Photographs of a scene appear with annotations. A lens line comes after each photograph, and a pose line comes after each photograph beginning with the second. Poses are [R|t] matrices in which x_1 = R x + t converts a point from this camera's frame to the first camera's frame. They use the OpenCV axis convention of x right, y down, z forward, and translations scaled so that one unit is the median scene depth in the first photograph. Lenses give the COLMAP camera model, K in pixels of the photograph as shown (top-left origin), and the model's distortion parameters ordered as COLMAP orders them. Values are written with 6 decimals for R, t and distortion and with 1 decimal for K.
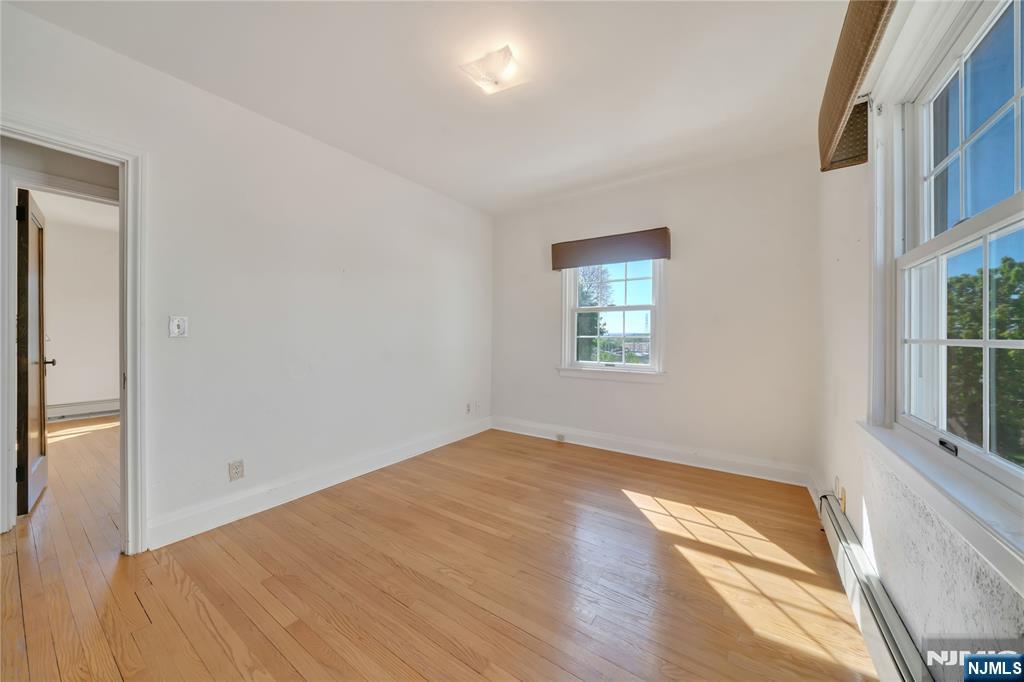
lens RADIAL K [[358.8, 0, 509.5], [0, 358.8, 333.9], [0, 0, 1]] dist [-0.000718, -0.000185]
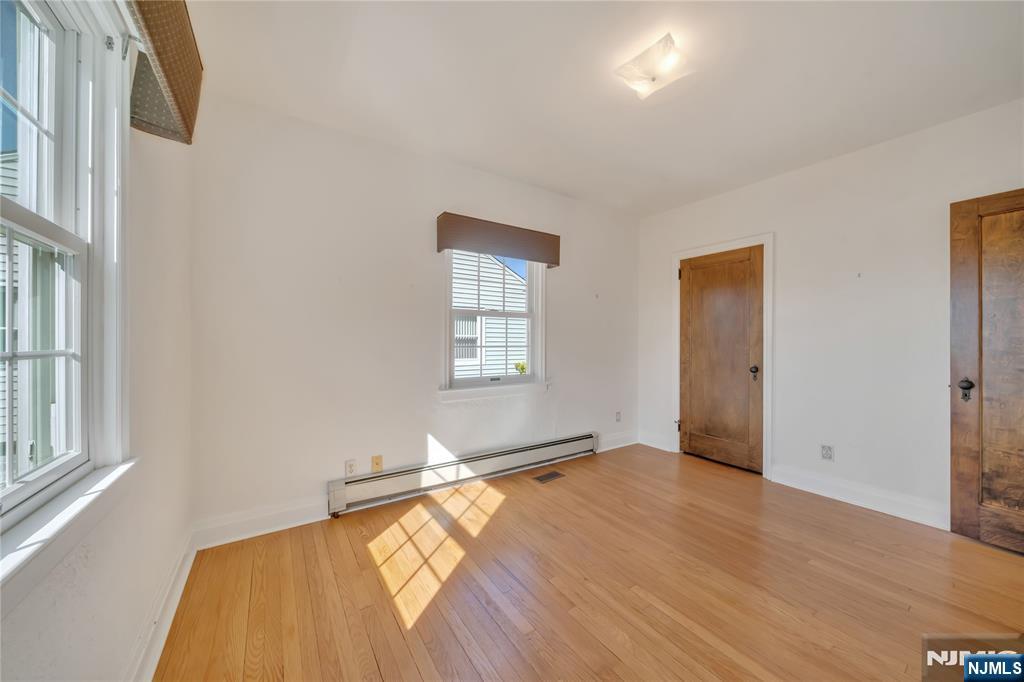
lens RADIAL K [[350.4, 0, 514.4], [0, 350.4, 344.9], [0, 0, 1]] dist [-0.001090, 0.000004]
pose [[-0.928801, -0.006684, 0.370520, -0.032780], [-0.005899, 0.999977, 0.003252, 0.001319], [-0.370533, 0.000835, -0.928819, 1.576694]]
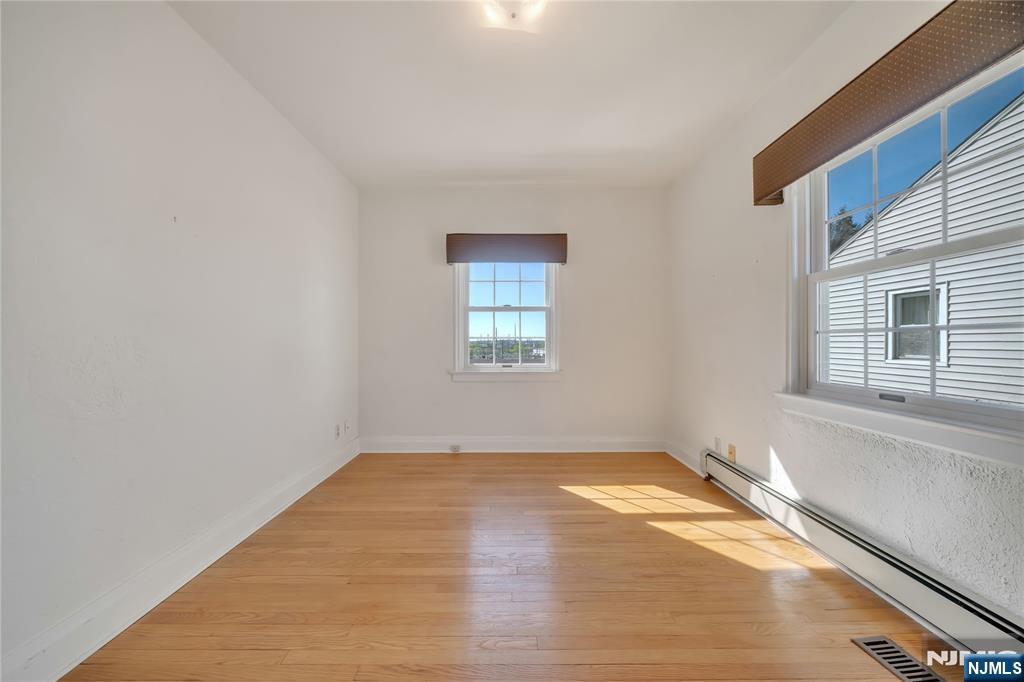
lens RADIAL K [[361.3, 0, 507.5], [0, 361.3, 344.9], [0, 0, 1]] dist [-0.000712, -0.000057]
pose [[0.826656, -0.009525, 0.562627, -0.410490], [0.004556, 0.999937, 0.010233, 0.027250], [-0.562689, -0.005896, 0.826647, 0.268869]]
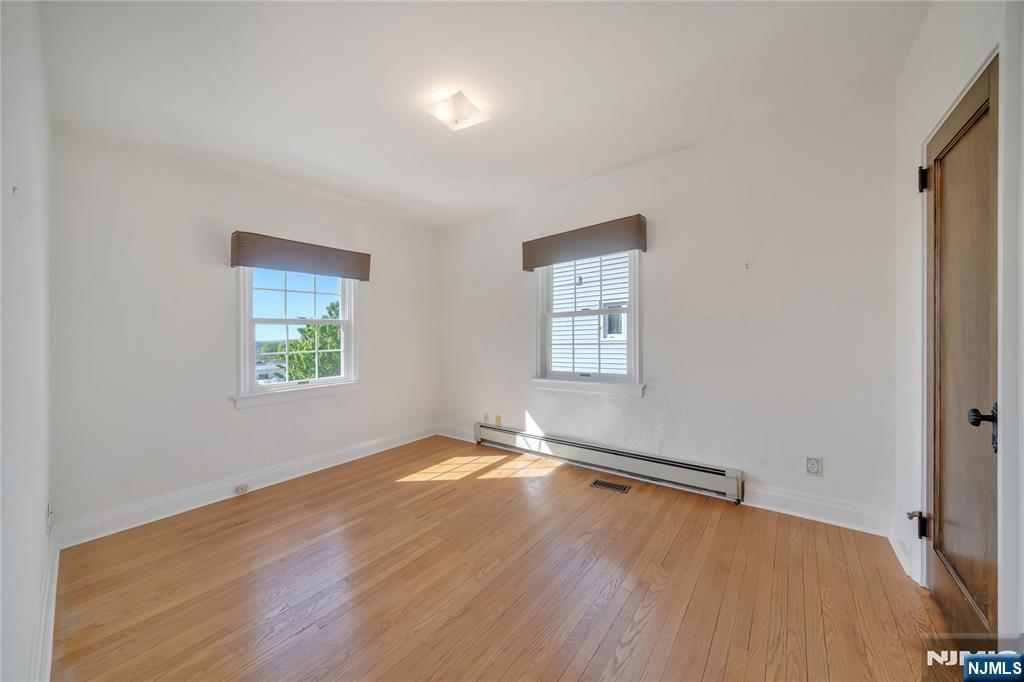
lens RADIAL K [[354.8, 0, 508.1], [0, 354.8, 340.9], [0, 0, 1]] dist [-0.000328, 0.000027]
pose [[0.065007, -0.018888, 0.997706, -0.878758], [0.025673, 0.999522, 0.017249, -0.033275], [-0.997555, 0.024493, 0.065460, 0.607242]]
